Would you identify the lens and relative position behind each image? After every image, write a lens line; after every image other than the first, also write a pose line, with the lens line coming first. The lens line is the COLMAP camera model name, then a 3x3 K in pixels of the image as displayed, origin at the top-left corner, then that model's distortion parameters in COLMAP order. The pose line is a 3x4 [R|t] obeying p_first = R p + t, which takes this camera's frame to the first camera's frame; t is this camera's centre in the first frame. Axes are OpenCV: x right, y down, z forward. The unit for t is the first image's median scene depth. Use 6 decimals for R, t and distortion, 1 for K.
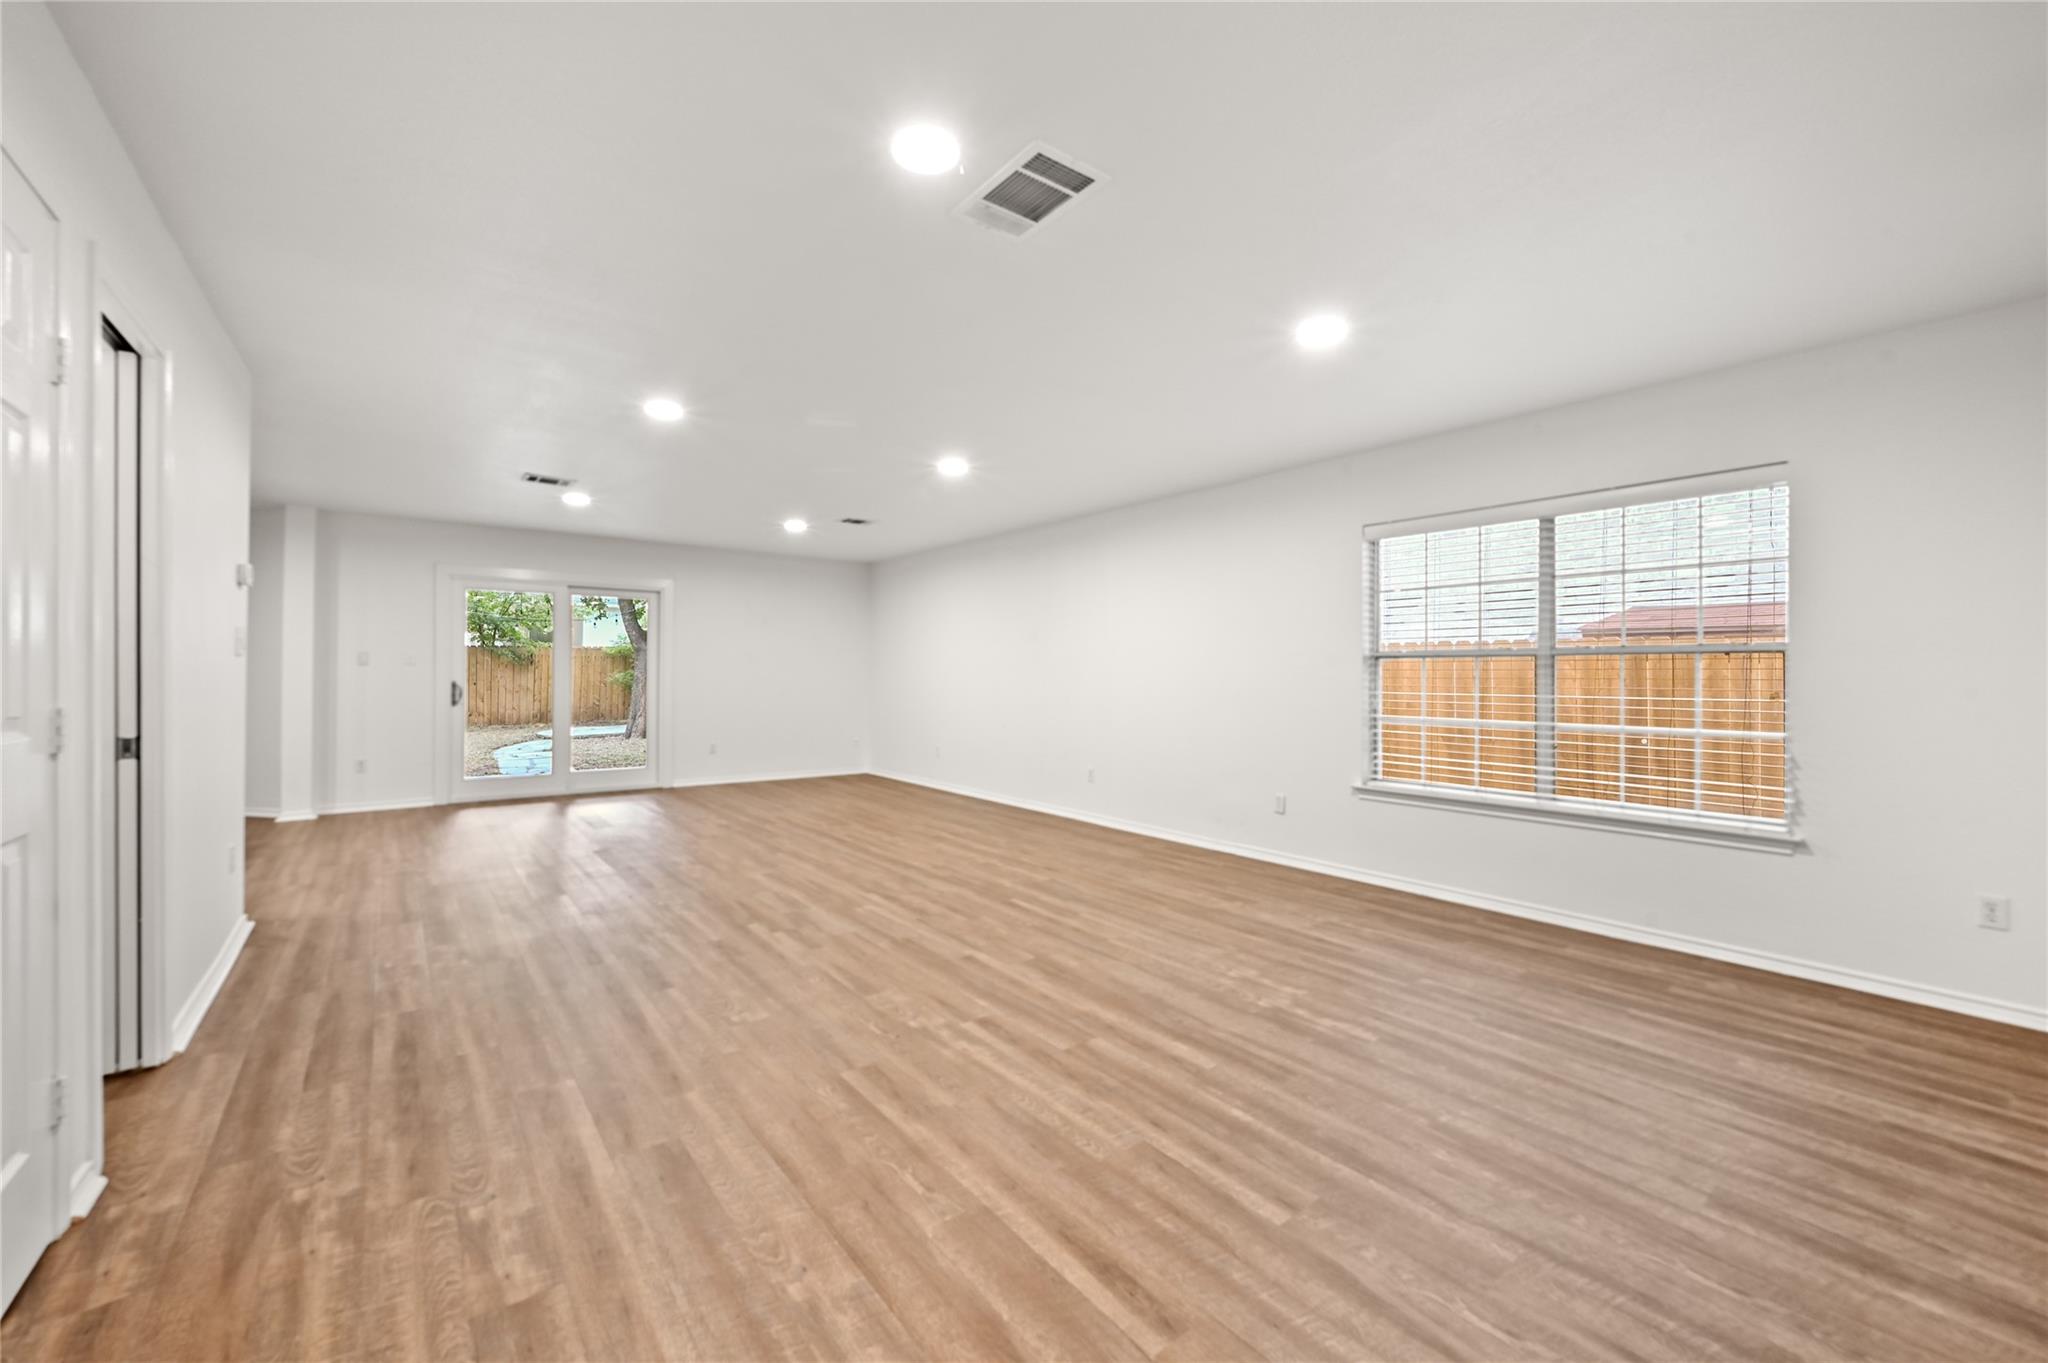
lens RADIAL K [[814.1, 0, 1020.2], [0, 814.1, 676.2], [0, 0, 1]] dist [0.001414, -0.000630]
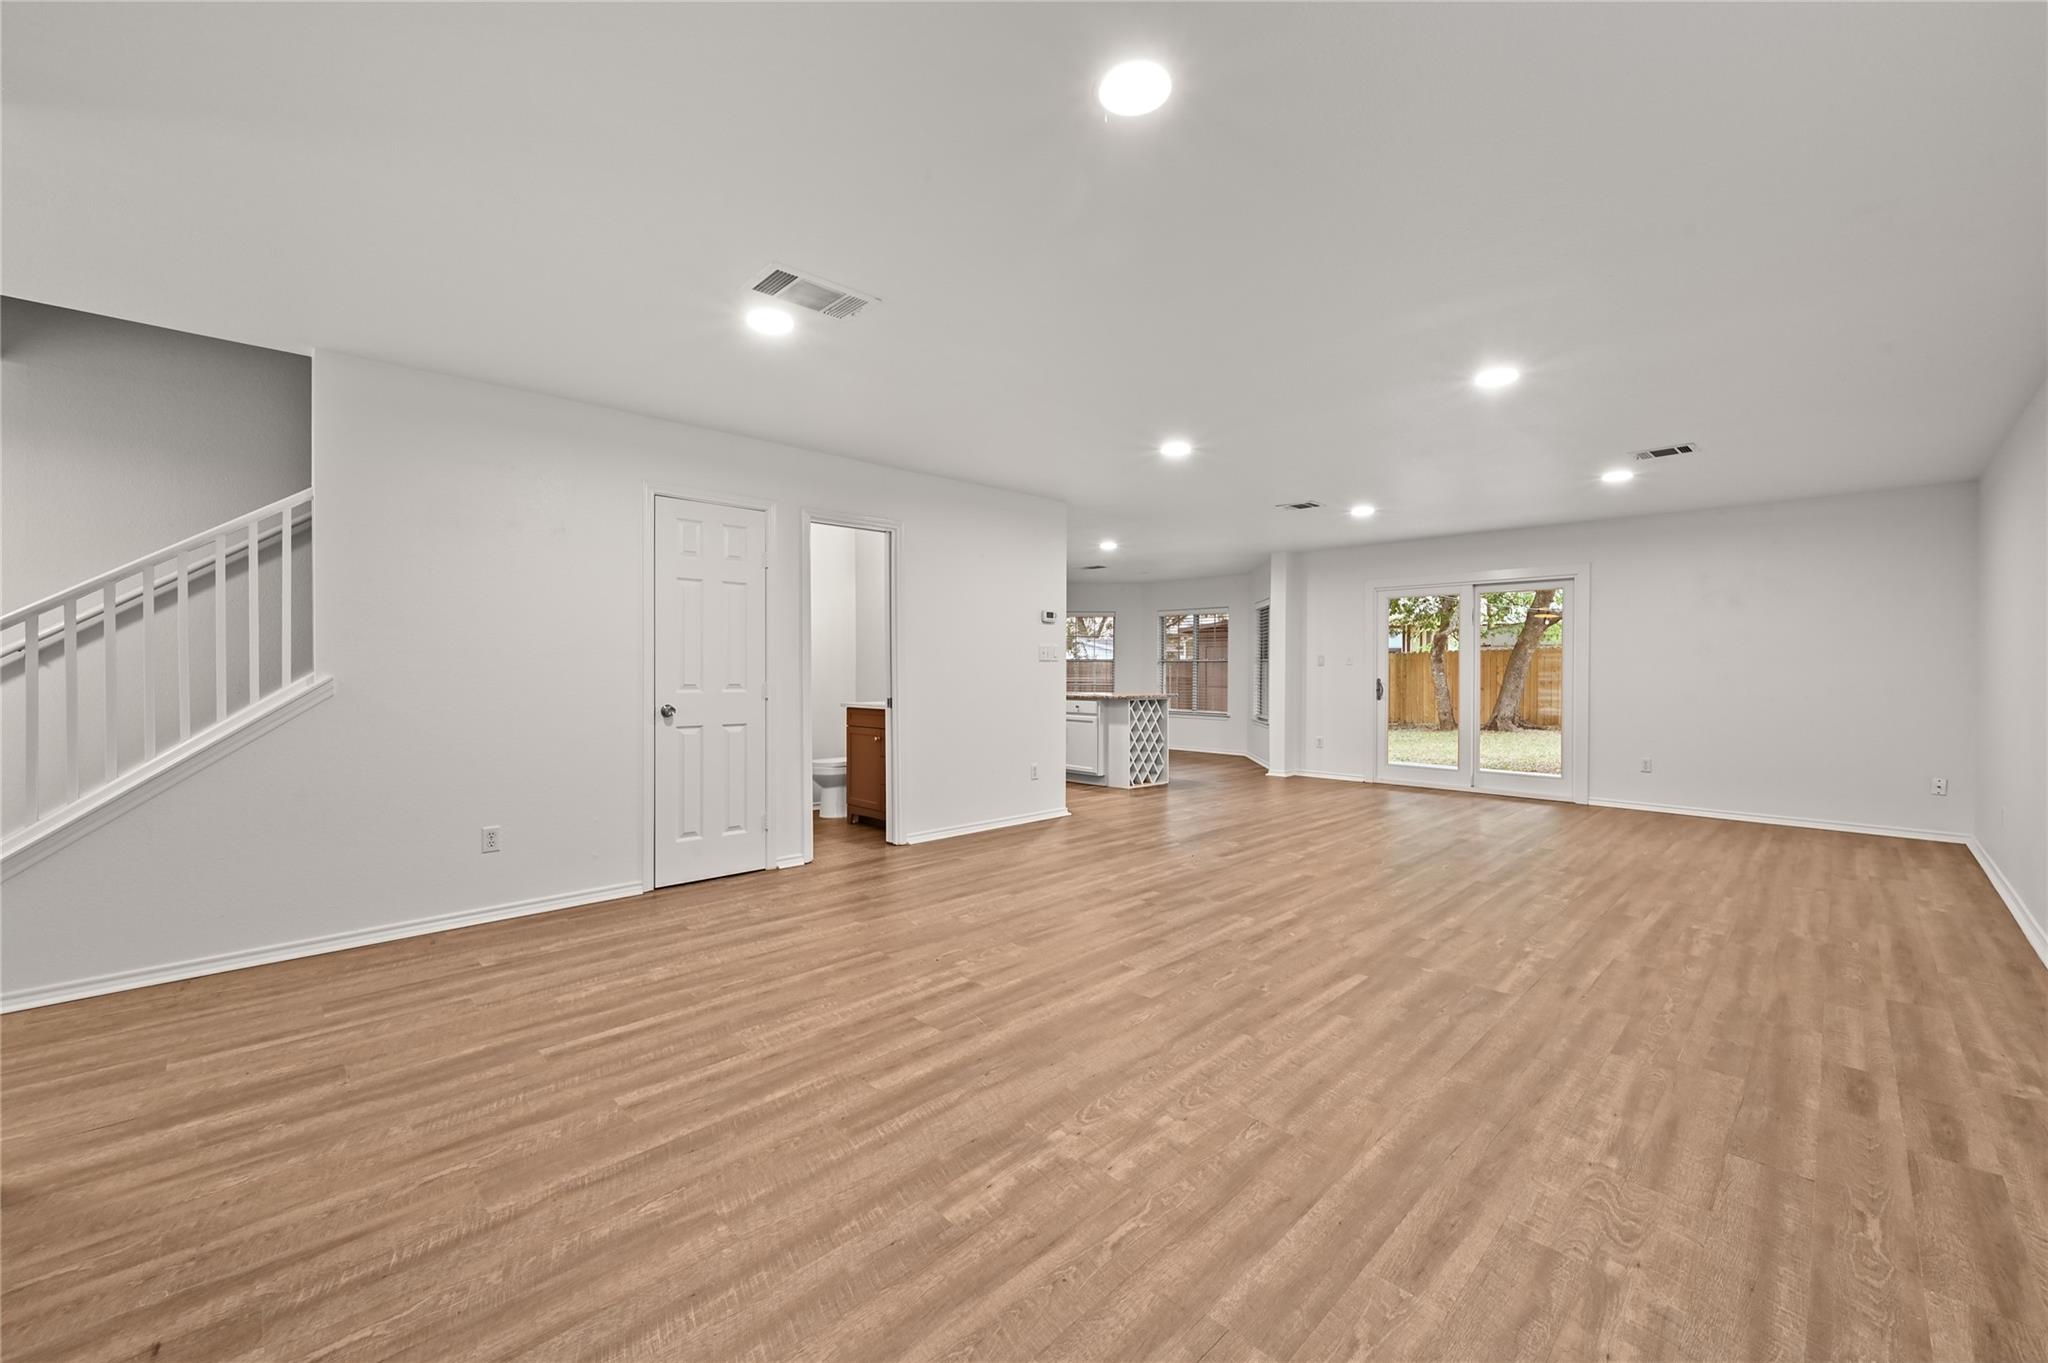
lens RADIAL K [[810.1, 0, 1028.0], [0, 810.1, 672.4], [0, 0, 1]] dist [0.000667, 0.000153]
pose [[0.124523, -0.001727, -0.992215, 0.962913], [-0.003361, 0.999992, -0.002162, 0.003937], [0.992211, 0.003604, 0.124516, 0.860919]]
